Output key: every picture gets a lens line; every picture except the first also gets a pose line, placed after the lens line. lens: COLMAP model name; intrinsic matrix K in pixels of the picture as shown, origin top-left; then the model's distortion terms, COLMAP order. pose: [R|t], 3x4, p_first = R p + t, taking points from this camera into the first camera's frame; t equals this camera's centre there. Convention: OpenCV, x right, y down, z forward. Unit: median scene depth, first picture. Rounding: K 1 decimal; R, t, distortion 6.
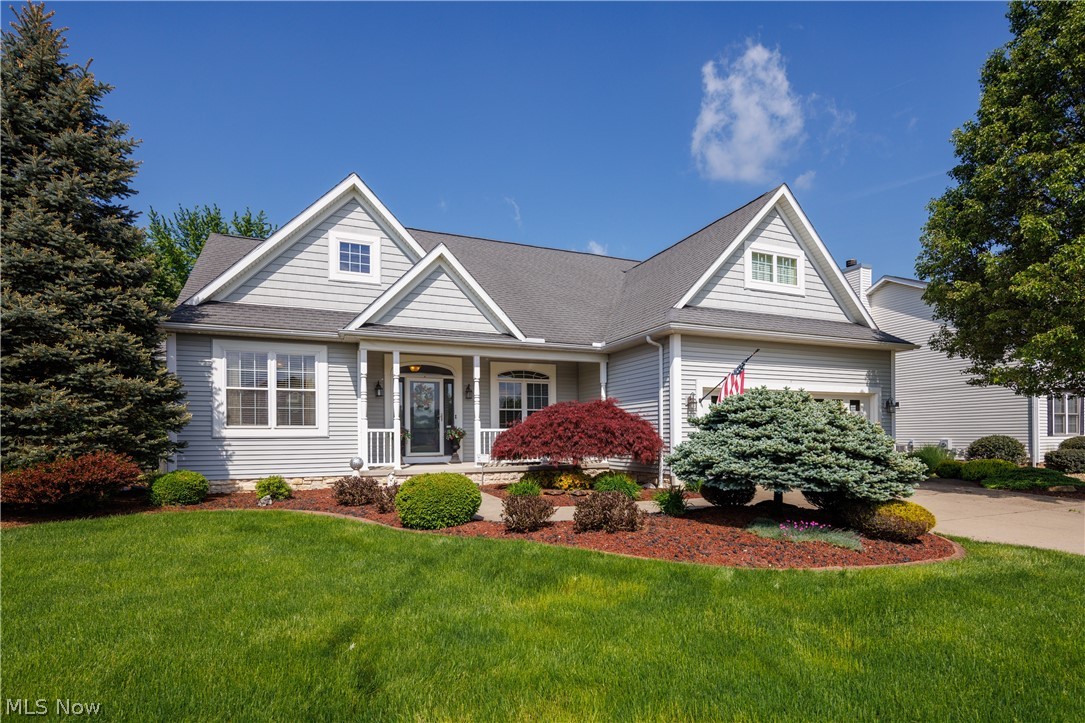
lens RADIAL K [[537.3, 0, 554.0], [0, 537.3, 432.4], [0, 0, 1]] dist [-0.000915, -0.001989]
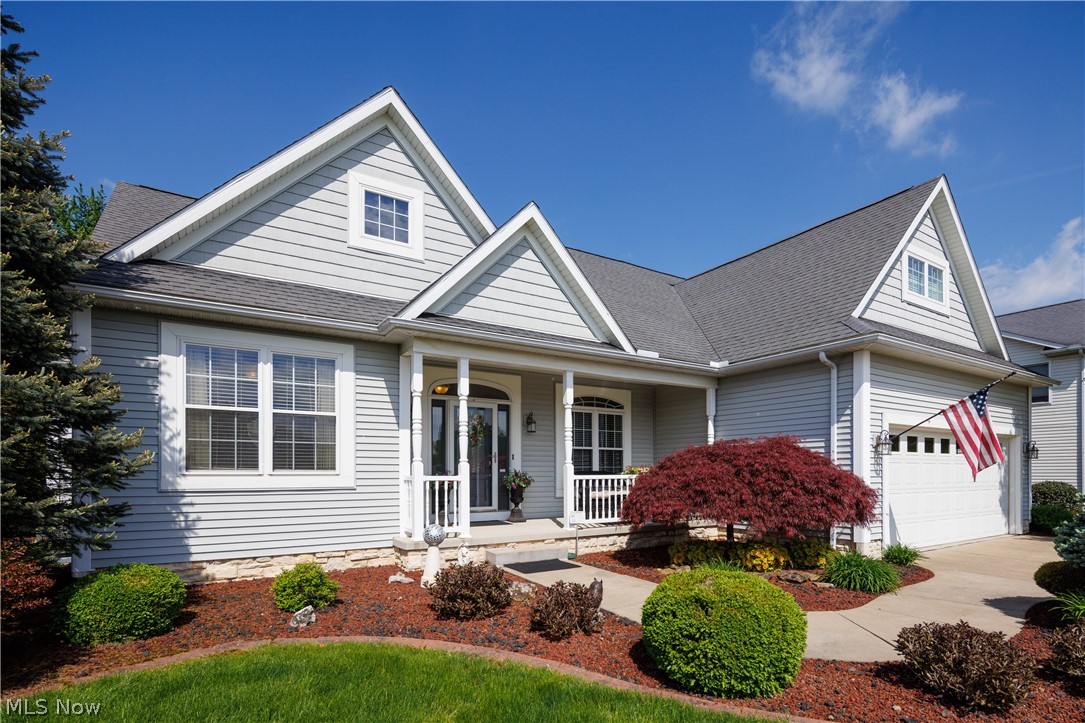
lens RADIAL K [[537.3, 0, 567.8], [0, 537.3, 467.8], [0, 0, 1]] dist [-0.000915, -0.001989]
pose [[0.982460, 0.006745, 0.186351, -0.290916], [-0.006737, 0.999977, -0.000673, -0.017202], [-0.186352, -0.000594, 0.982483, 0.325376]]
